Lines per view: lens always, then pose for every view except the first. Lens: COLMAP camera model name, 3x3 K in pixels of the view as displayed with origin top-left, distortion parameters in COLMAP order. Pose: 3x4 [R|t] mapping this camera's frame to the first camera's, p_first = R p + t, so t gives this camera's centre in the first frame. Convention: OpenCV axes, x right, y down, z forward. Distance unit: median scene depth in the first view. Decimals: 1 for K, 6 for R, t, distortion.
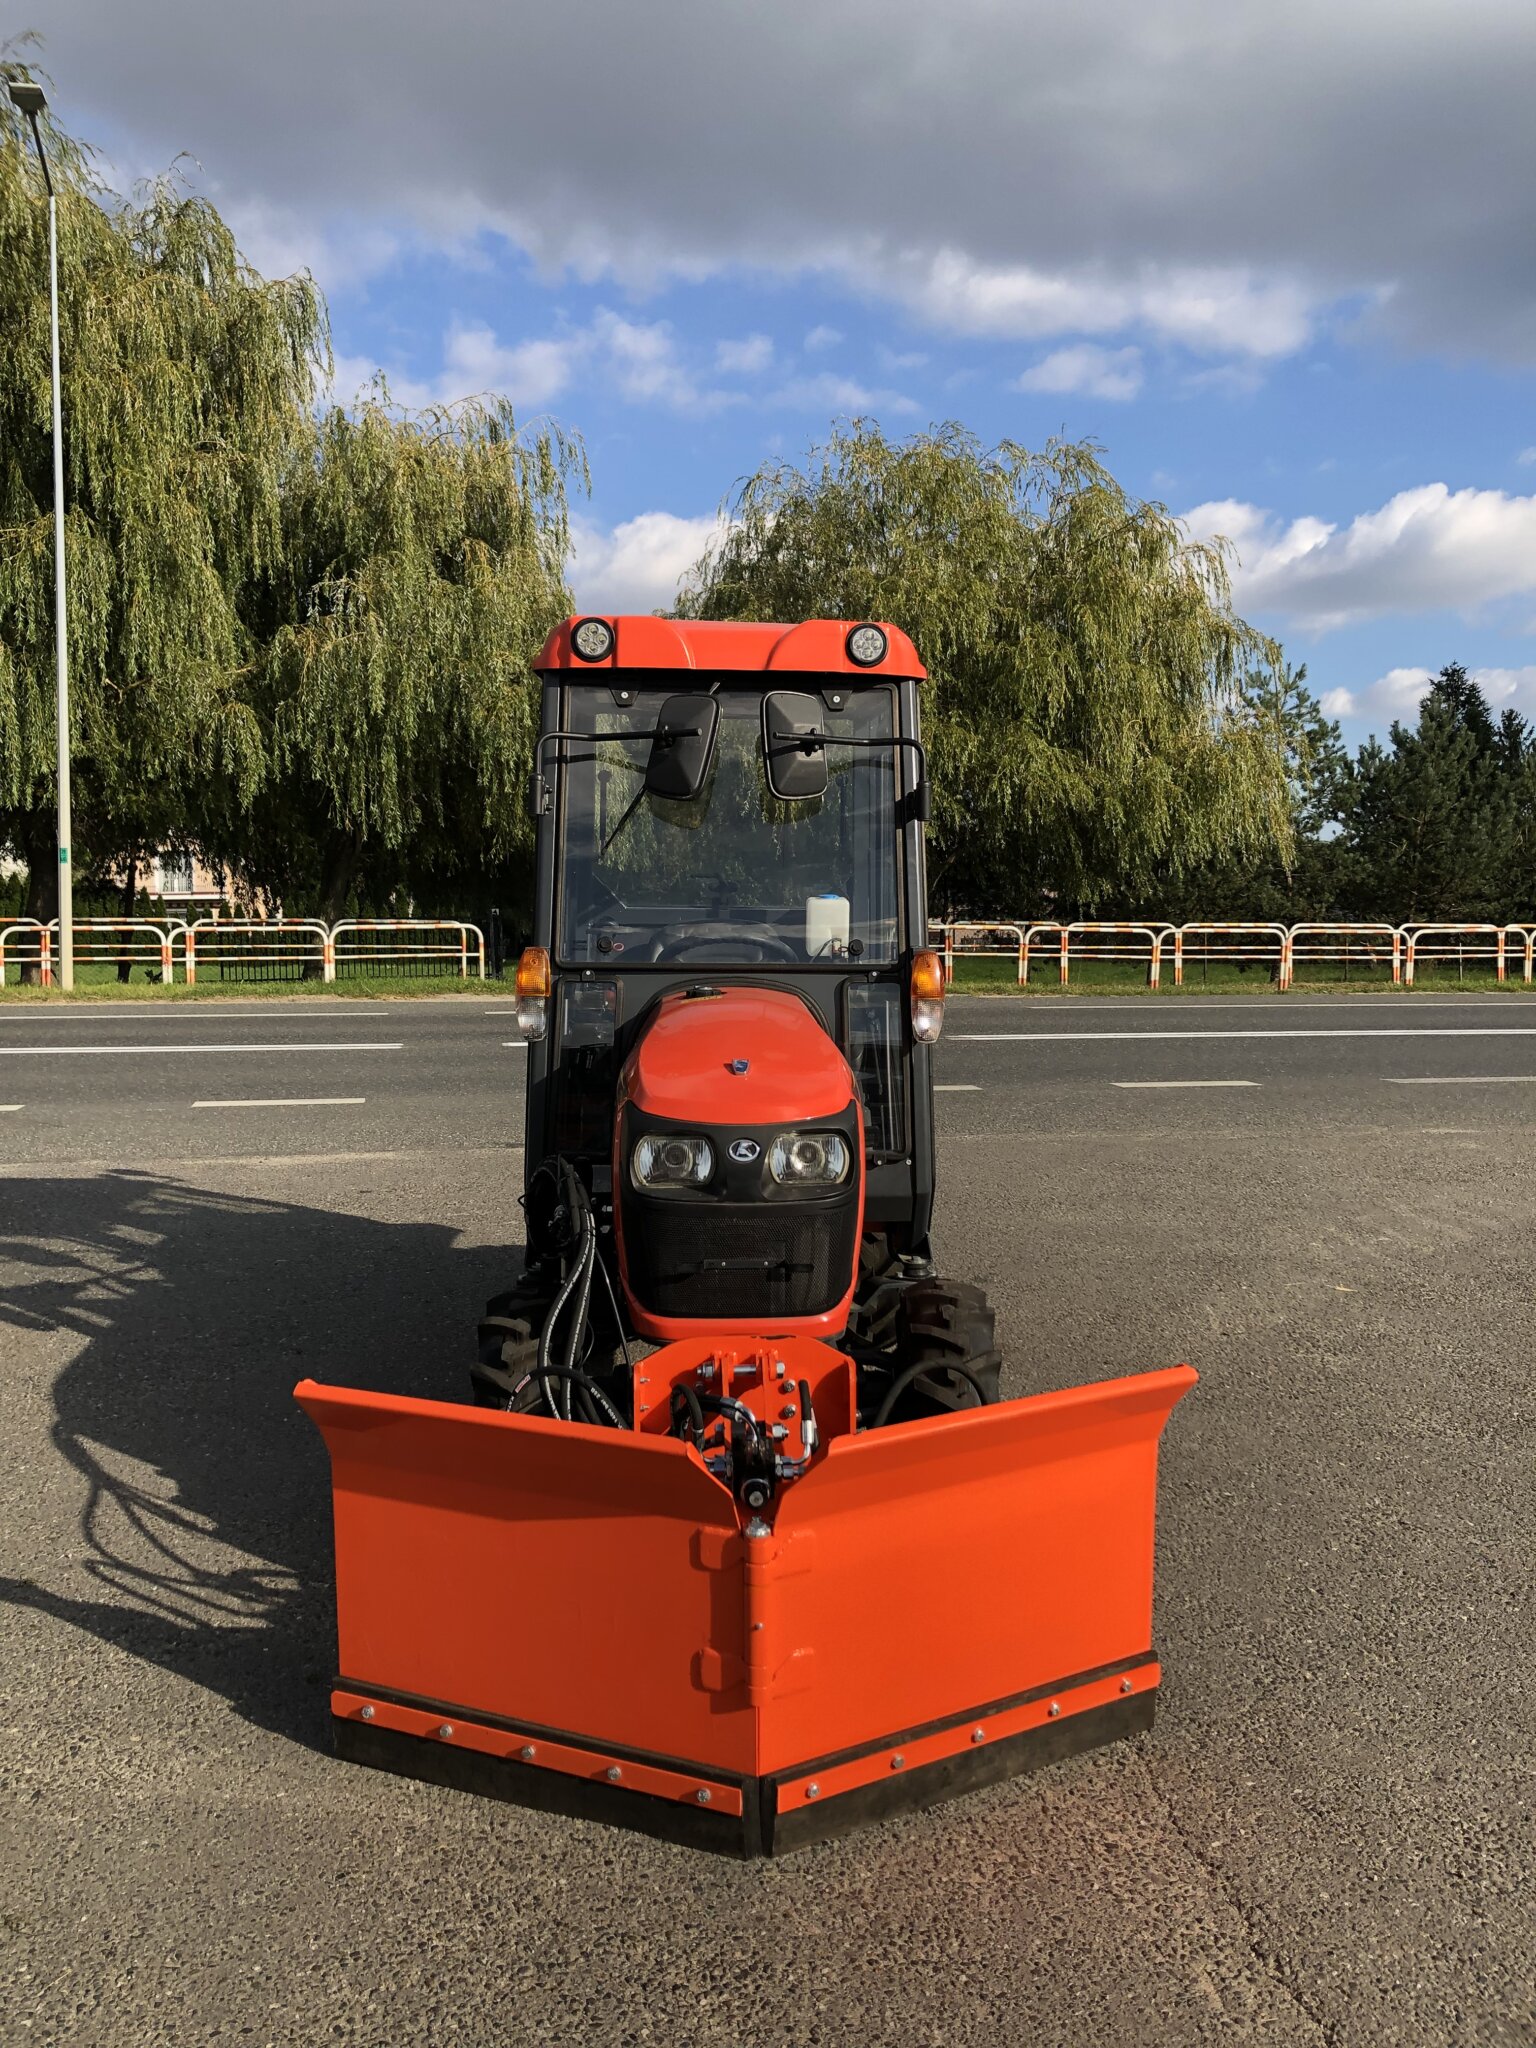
lens RADIAL K [[1689.5, 0, 768.0], [0, 1689.5, 1024.0], [0, 0, 1]] dist [0.035796, -0.010622]
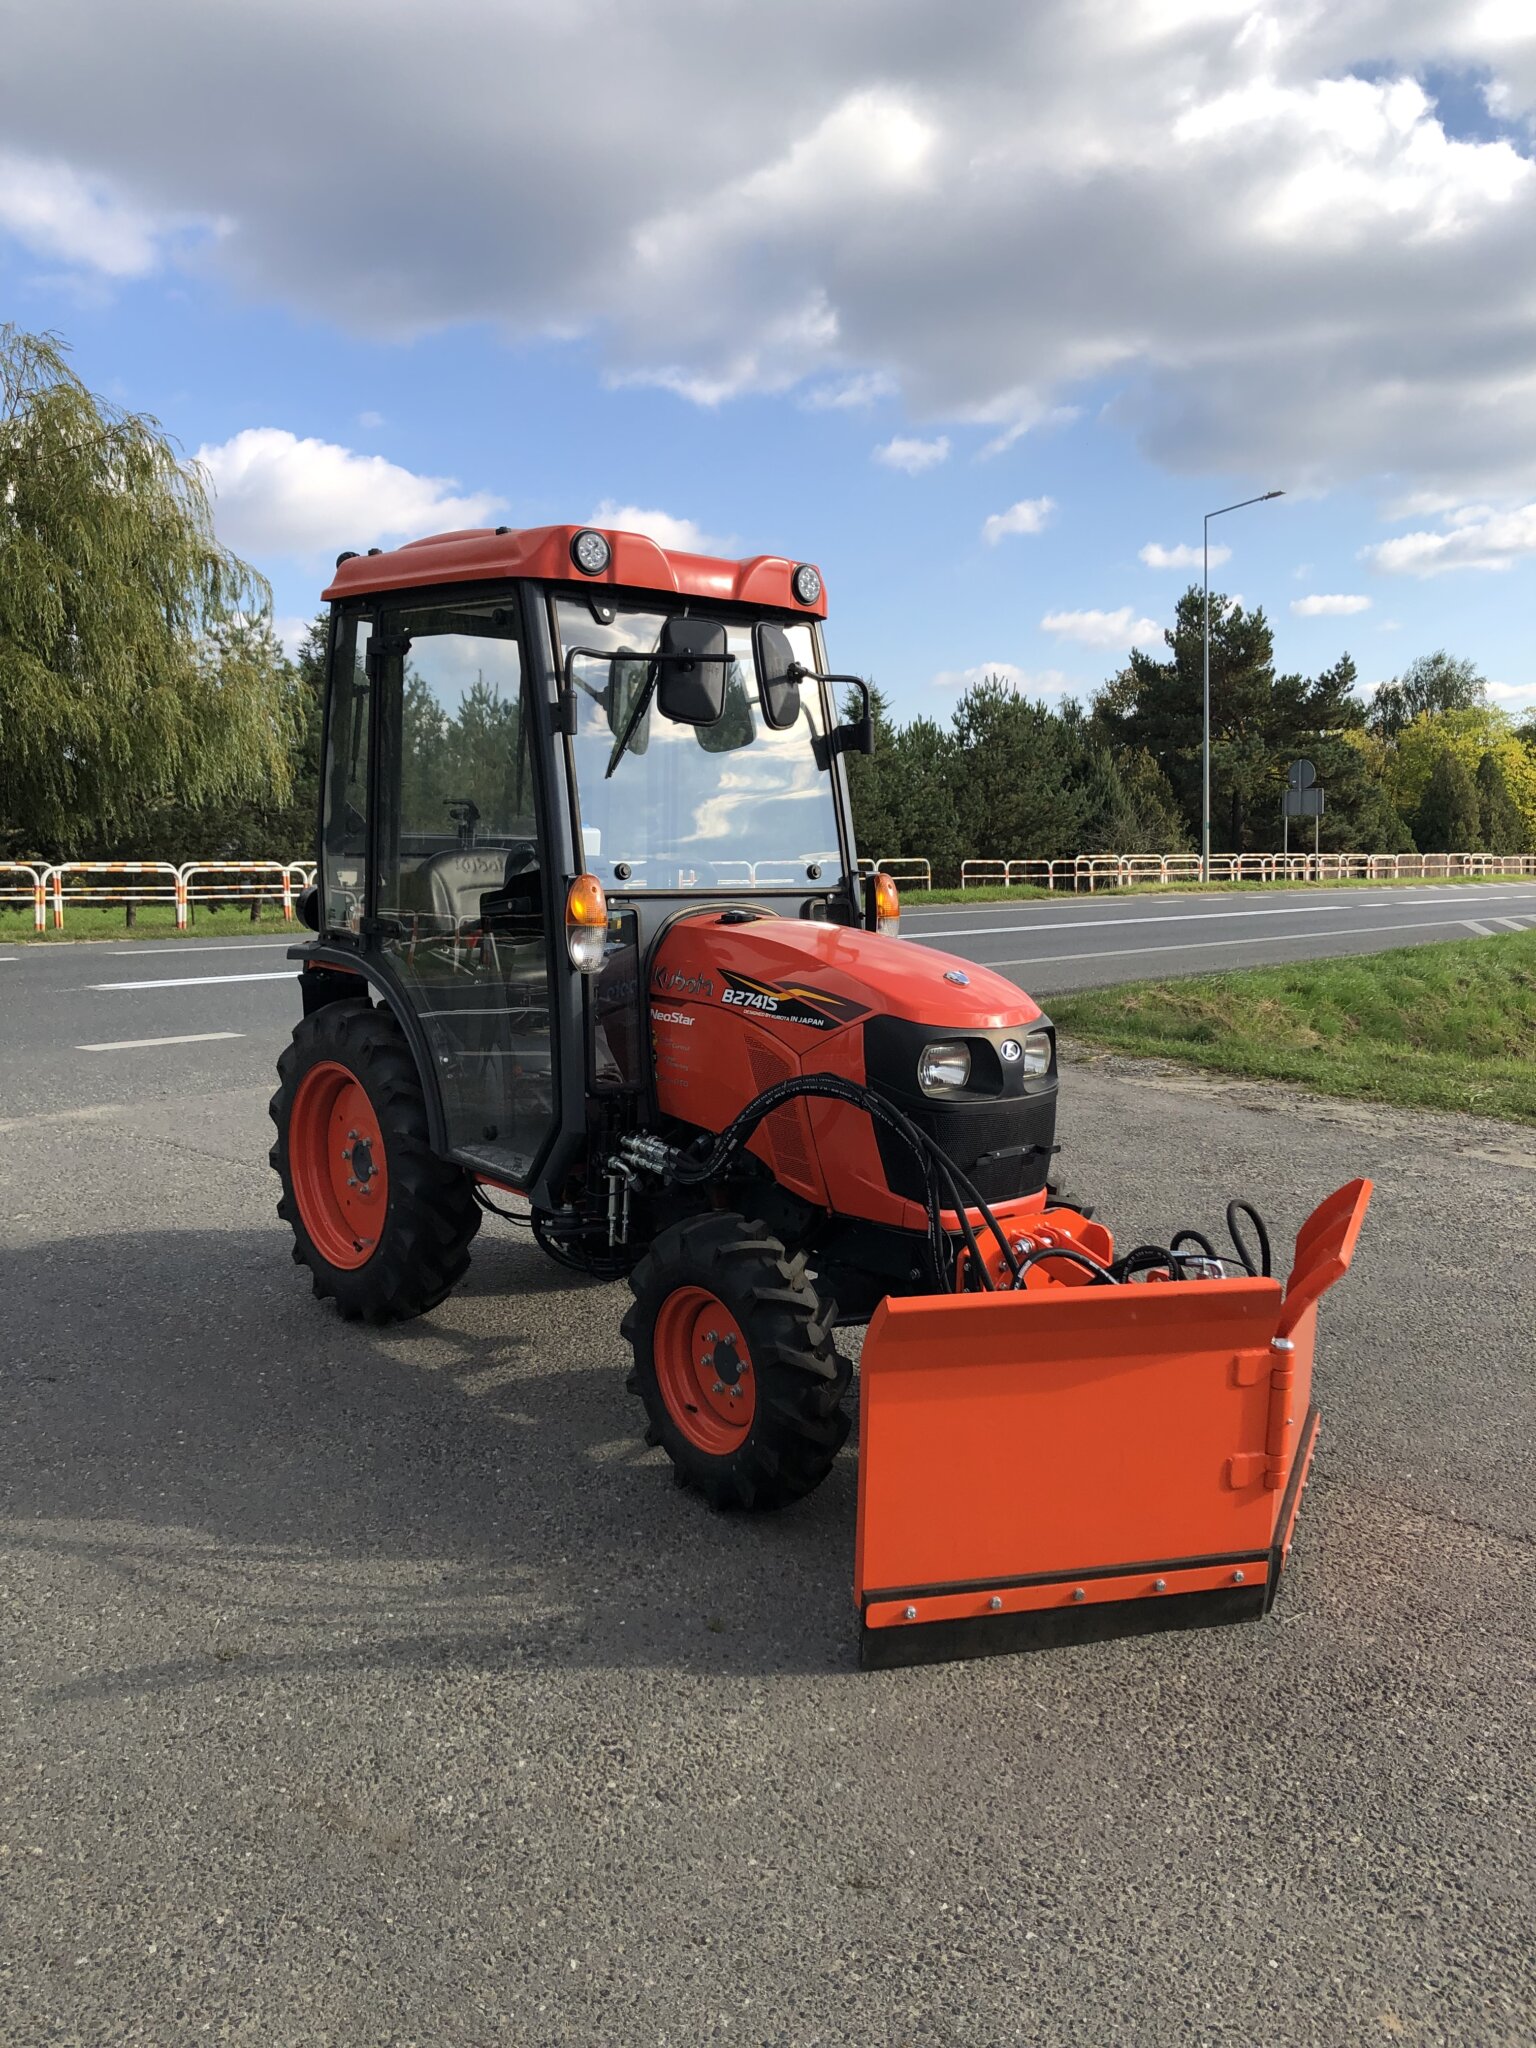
lens RADIAL K [[1686.8, 0, 770.2], [0, 1686.8, 1056.8], [0, 0, 1]] dist [0.031257, -0.024456]
pose [[0.767276, -0.083951, 0.635798, -0.134737], [0.049495, 0.996190, 0.071807, -0.001388], [-0.639404, -0.023626, 0.768508, 0.040177]]
